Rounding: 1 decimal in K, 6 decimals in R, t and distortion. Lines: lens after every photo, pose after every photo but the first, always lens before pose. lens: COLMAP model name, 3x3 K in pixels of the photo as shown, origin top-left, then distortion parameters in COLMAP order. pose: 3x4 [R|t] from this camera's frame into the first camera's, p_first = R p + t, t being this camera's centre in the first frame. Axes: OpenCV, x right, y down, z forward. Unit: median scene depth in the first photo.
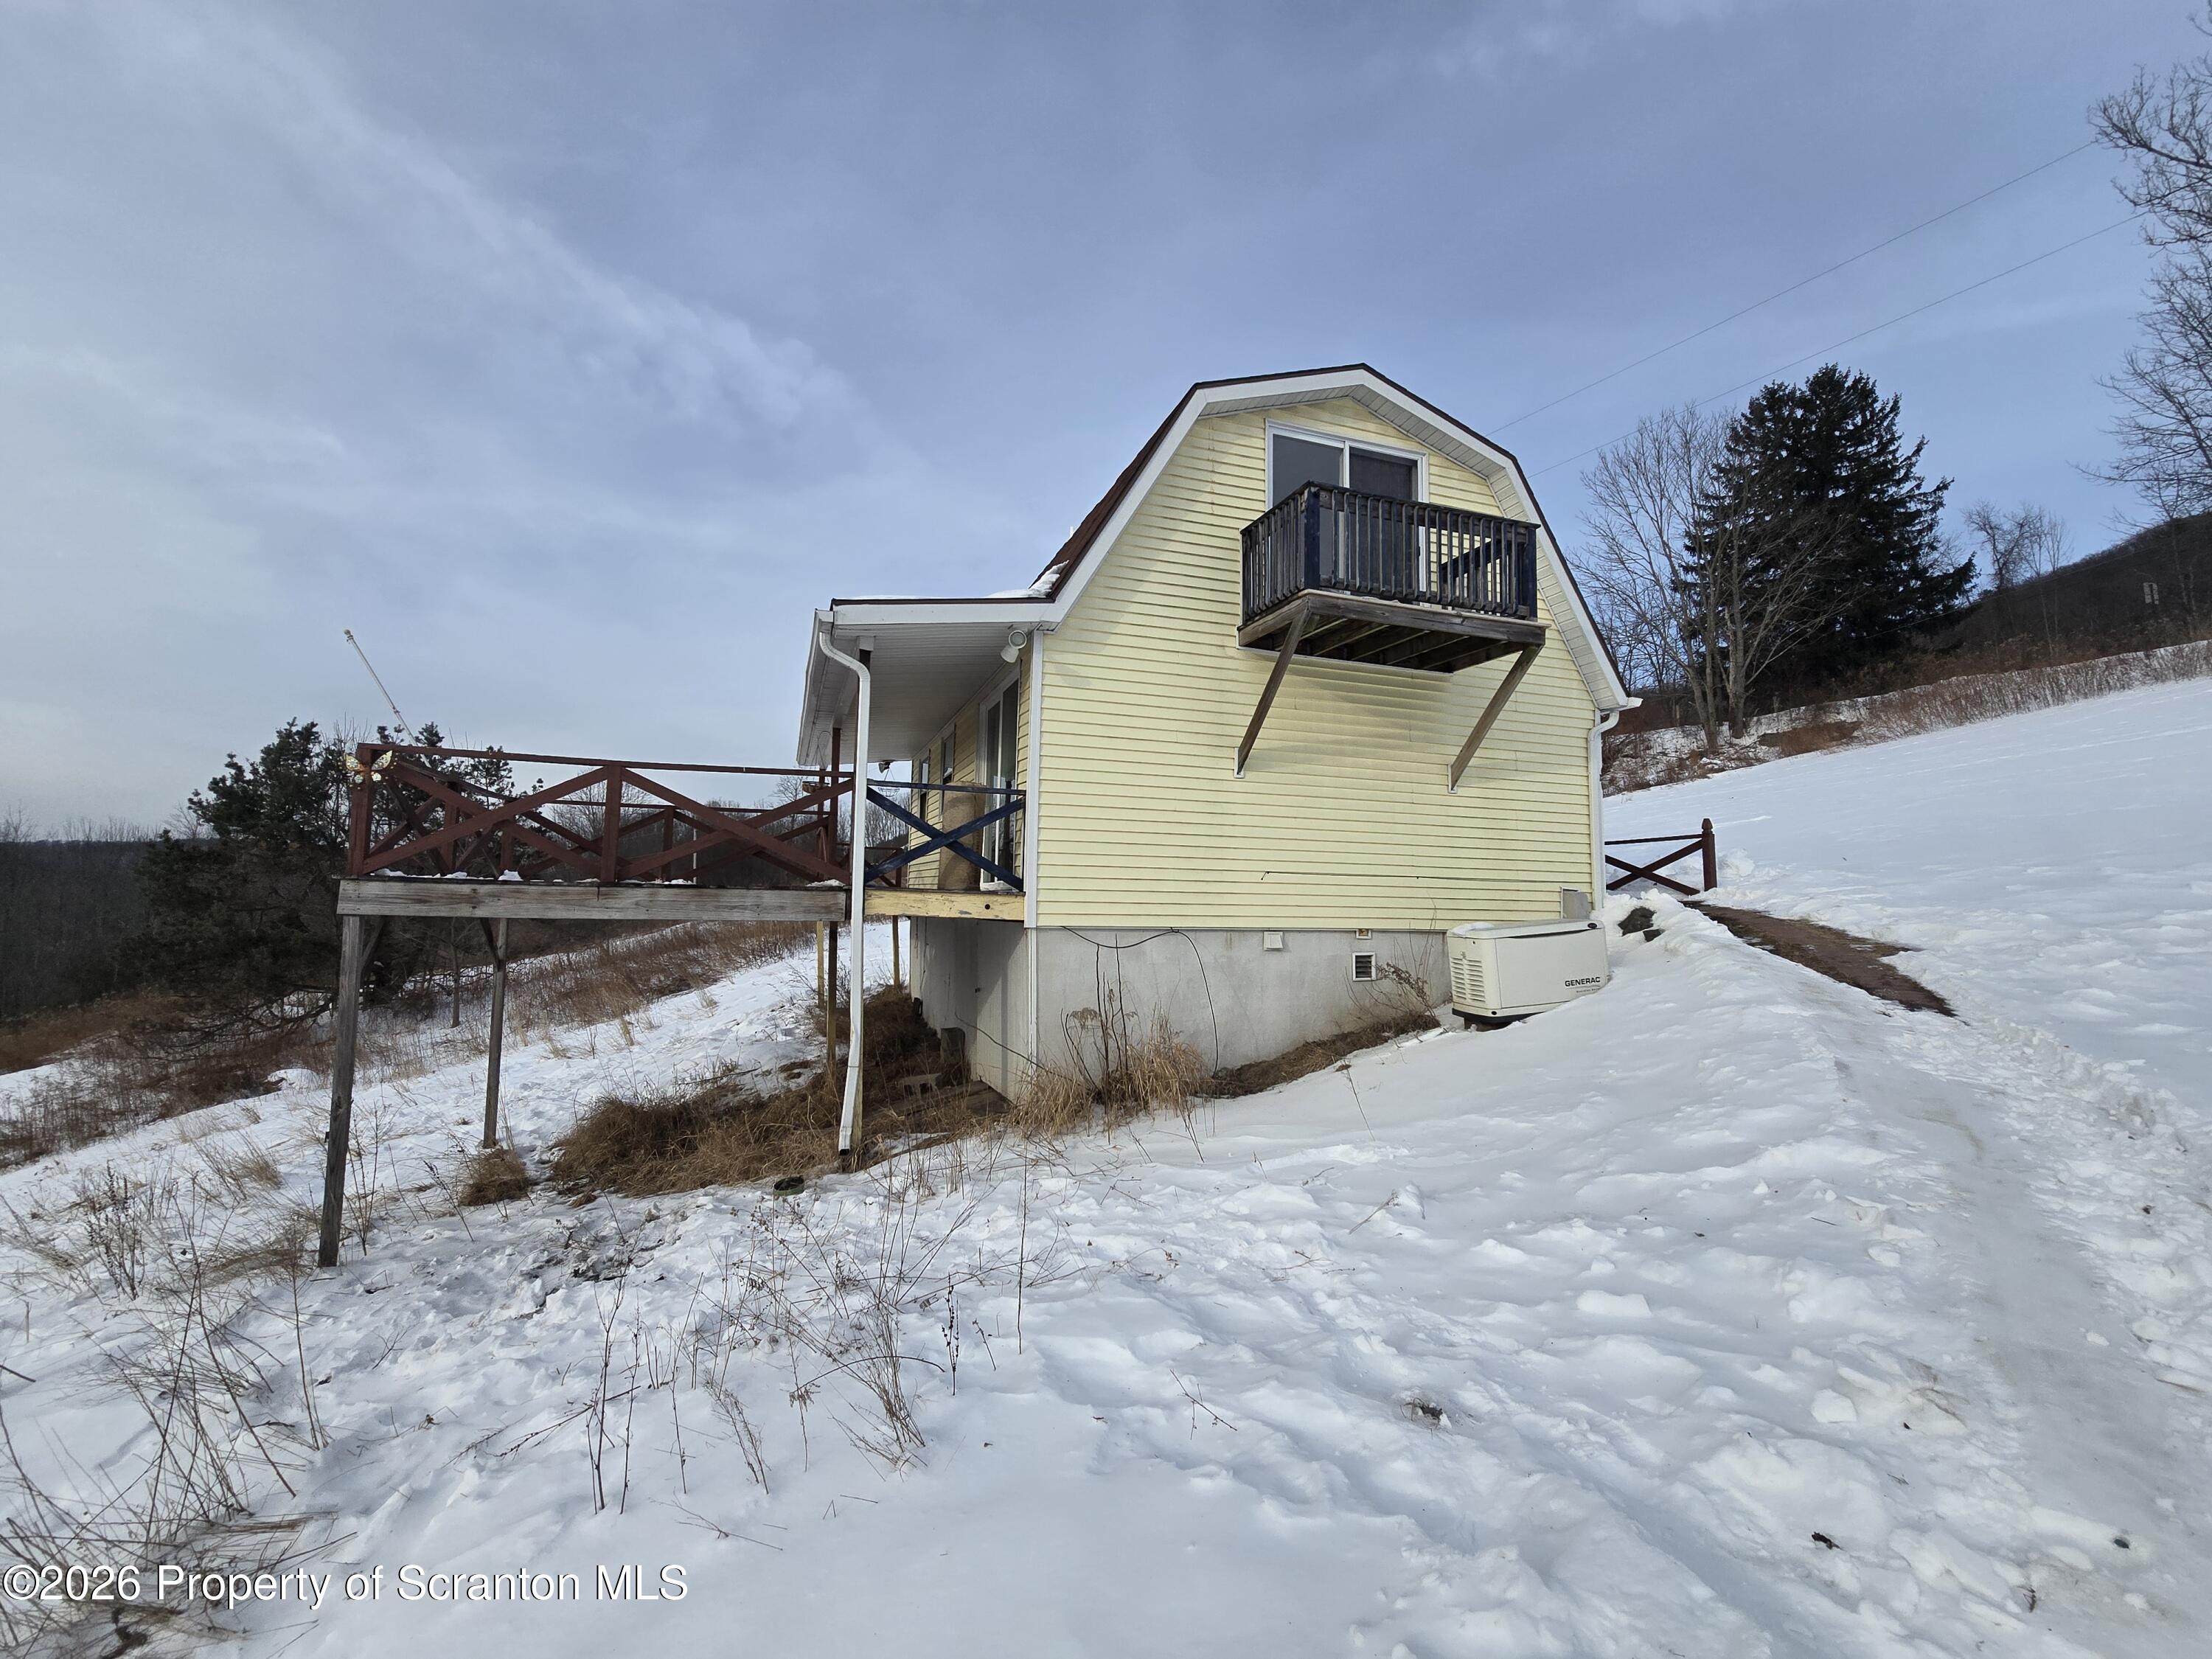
lens RADIAL K [[899.2, 0, 1092.8], [0, 899.2, 820.5], [0, 0, 1]] dist [0.000867, 0.000042]
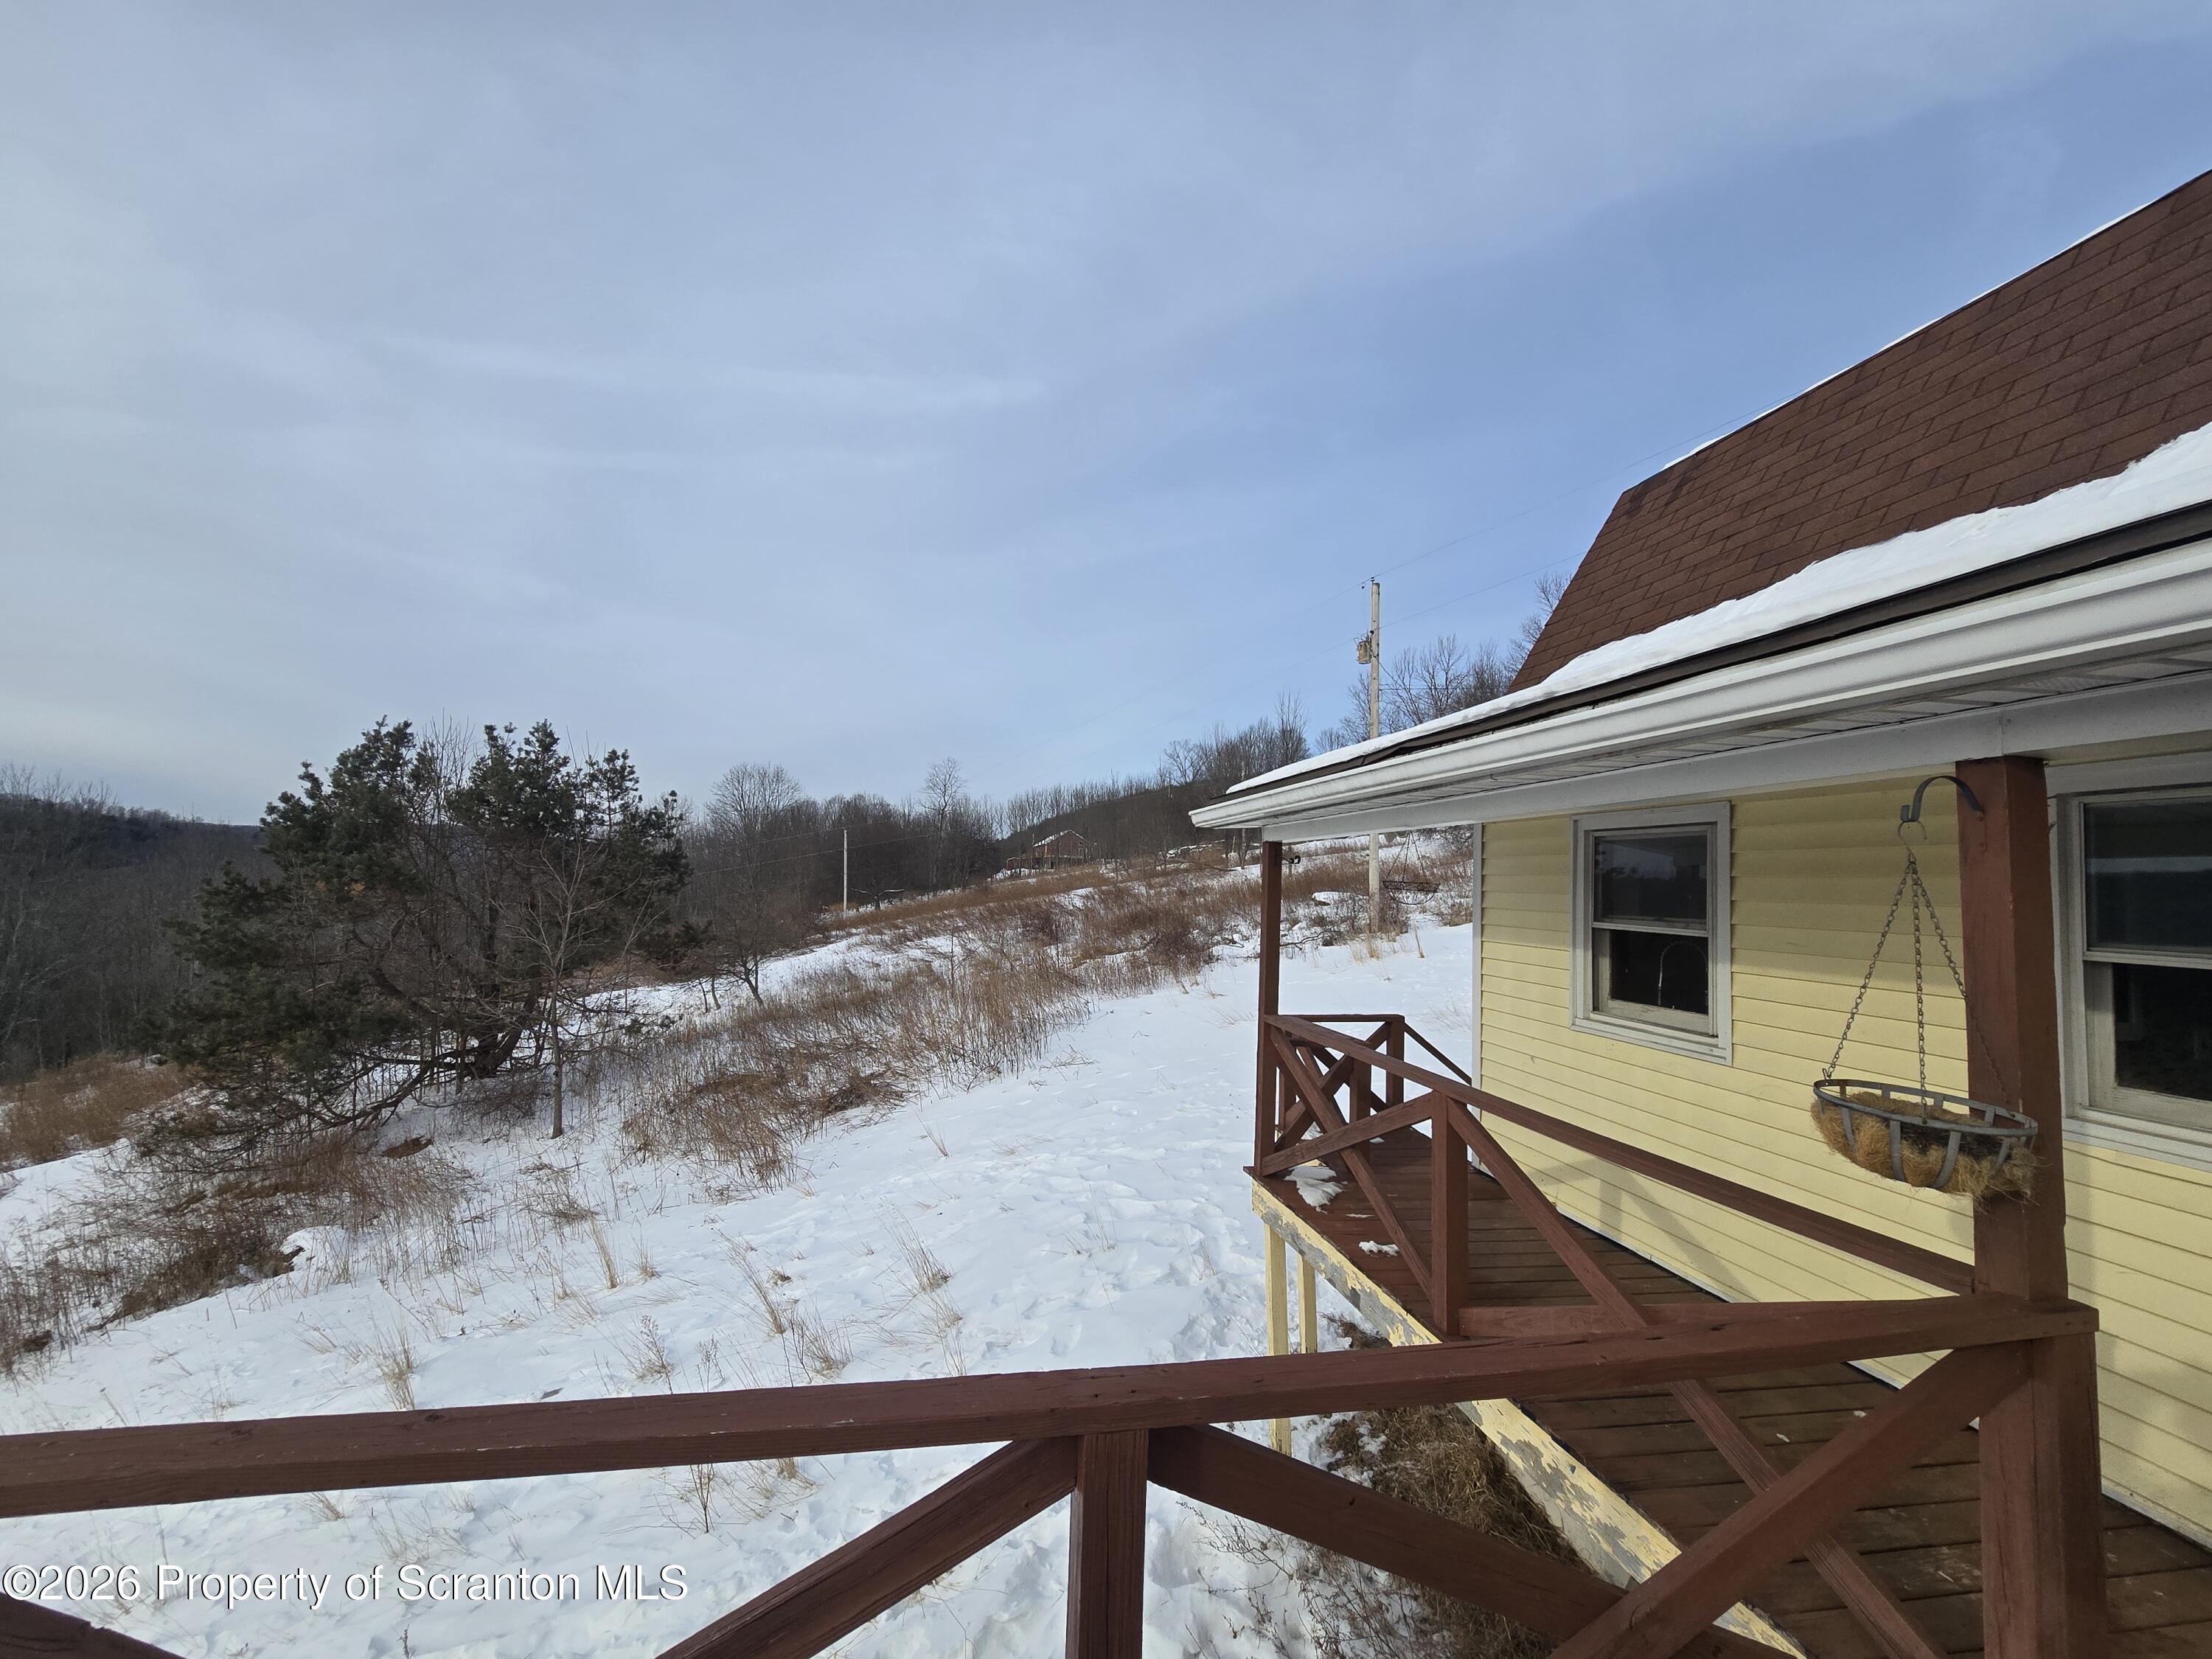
lens RADIAL K [[899.2, 0, 1092.8], [0, 899.2, 820.5], [0, 0, 1]] dist [0.000867, 0.000042]
pose [[0.990715, 0.006638, -0.135794, -0.165715], [-0.005381, 0.999939, 0.009620, -0.034291], [0.135850, -0.008800, 0.990690, 0.311635]]
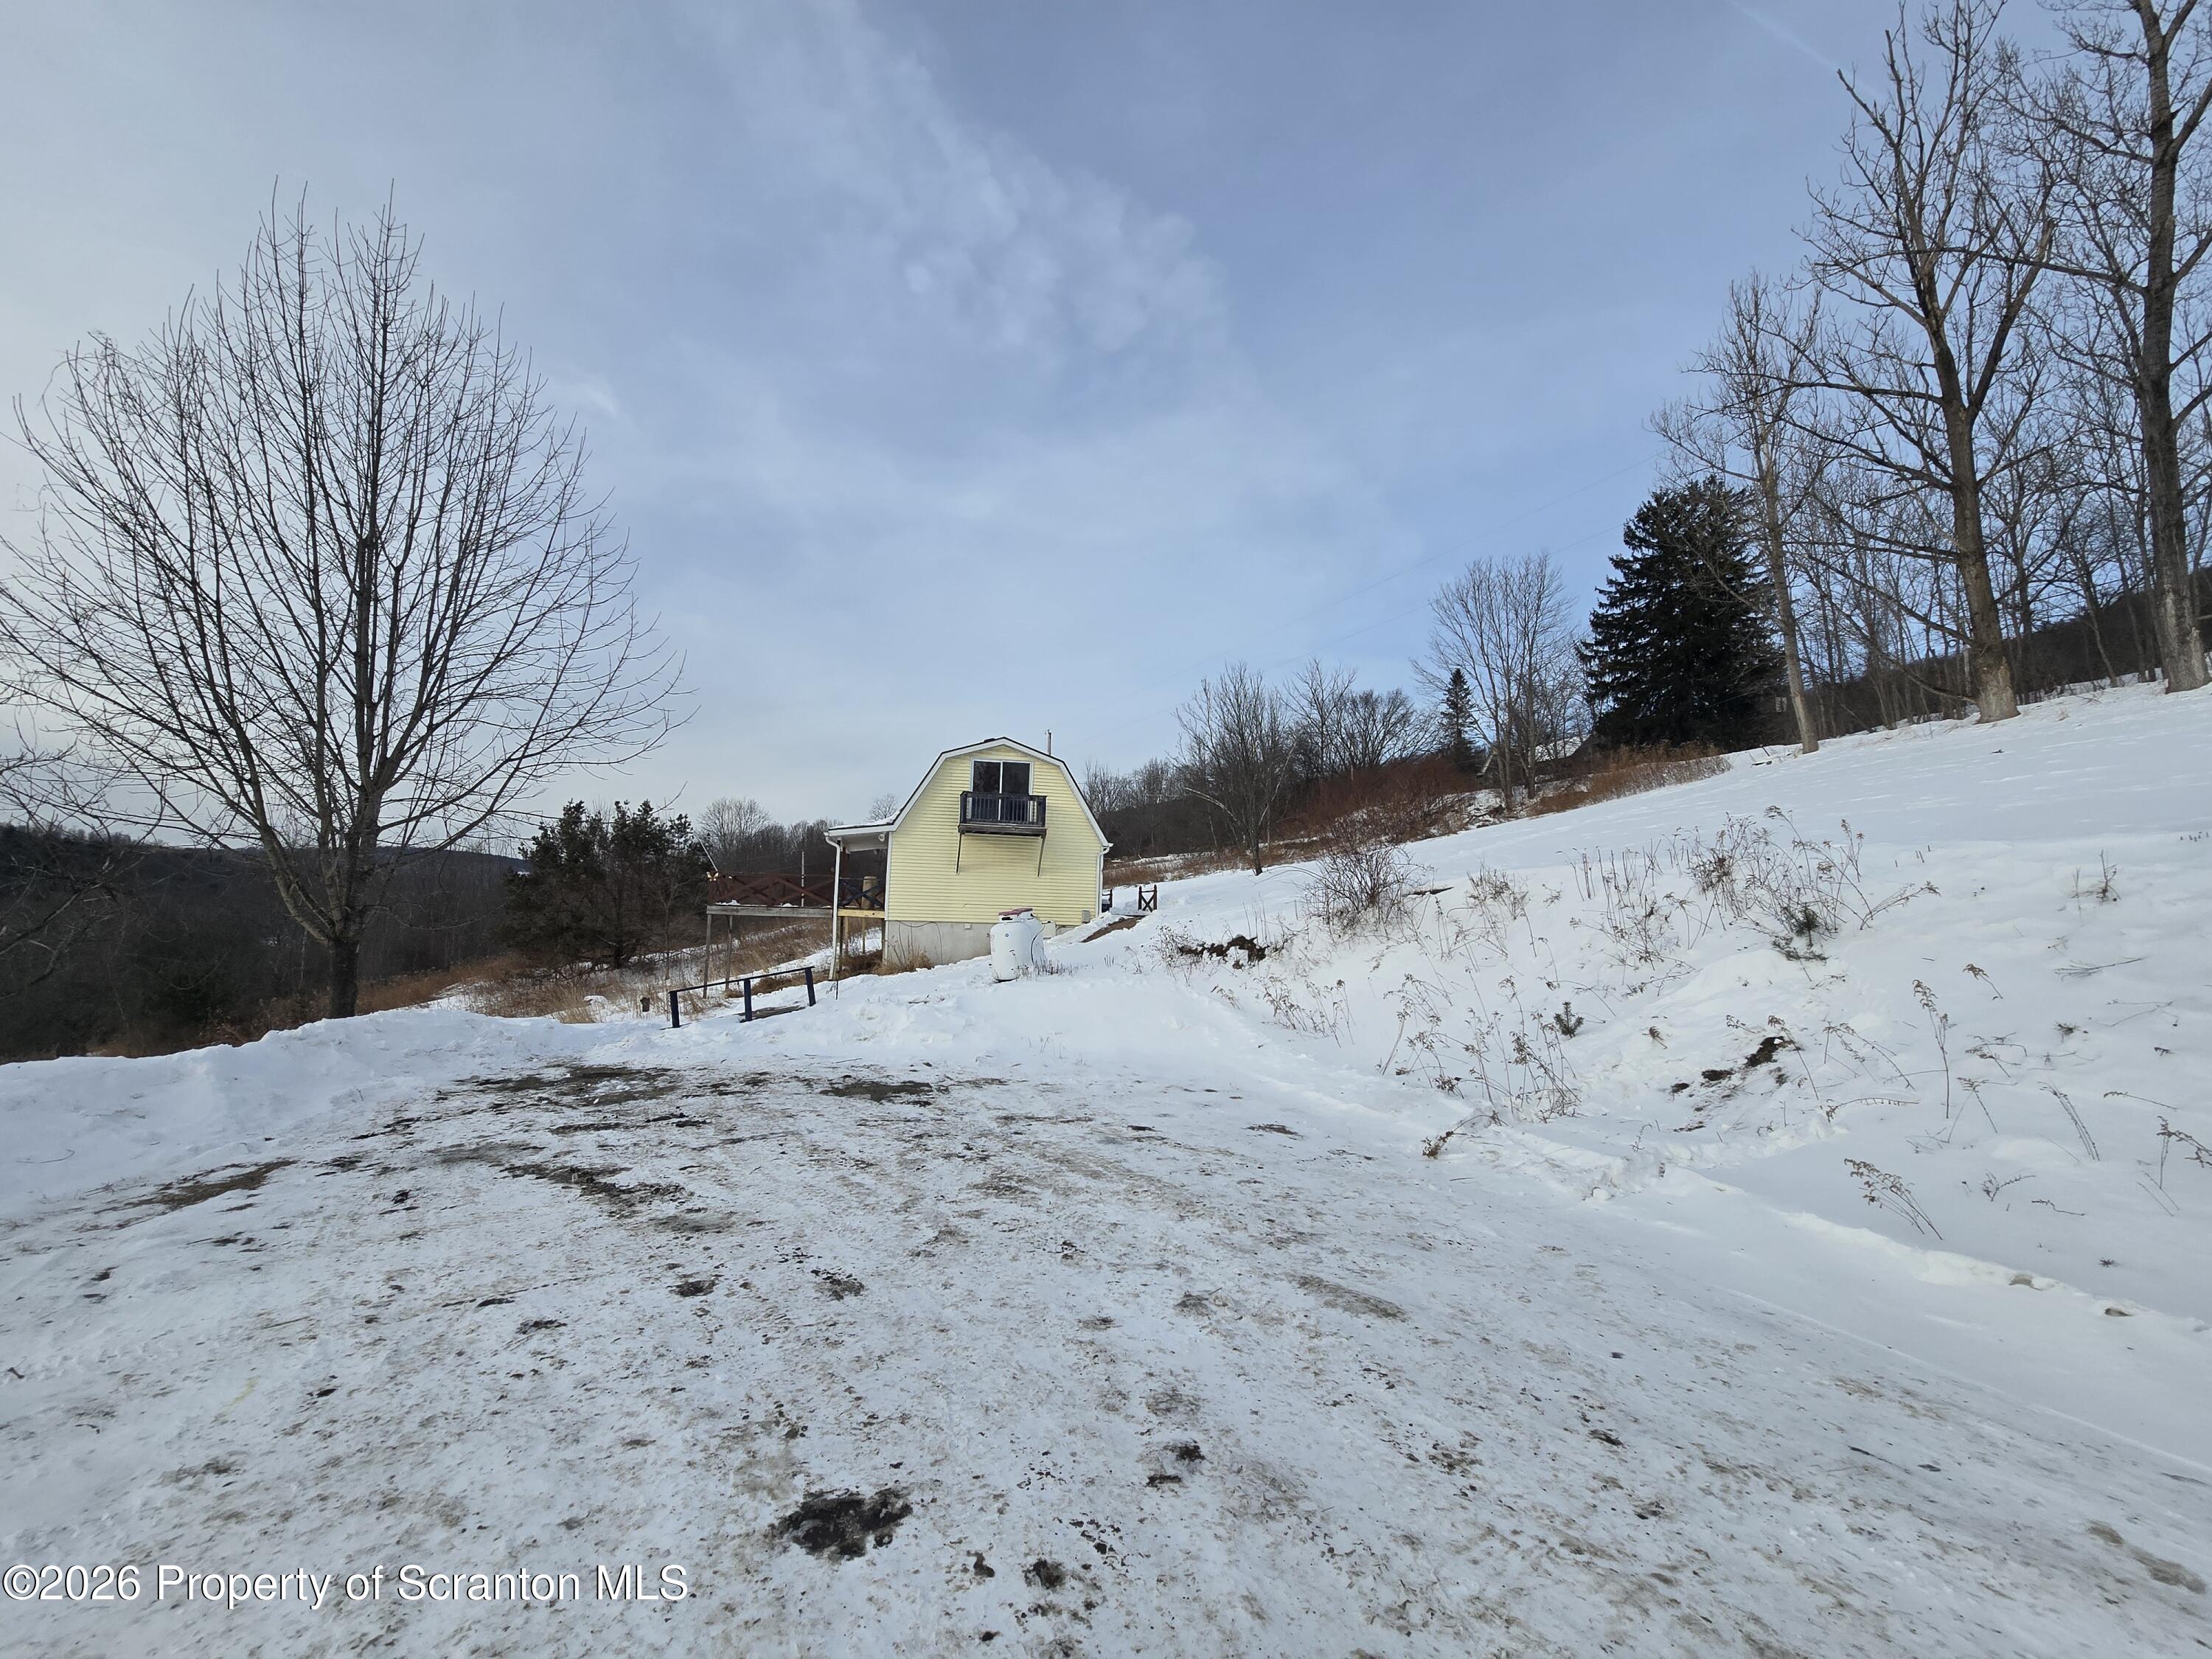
lens RADIAL K [[899.2, 0, 1092.8], [0, 899.2, 820.5], [0, 0, 1]] dist [0.000867, 0.000042]
pose [[0.994421, 0.001552, -0.105473, 0.286416], [-0.002869, 0.999920, -0.012332, -0.058992], [0.105446, 0.012566, 0.994346, -0.619831]]
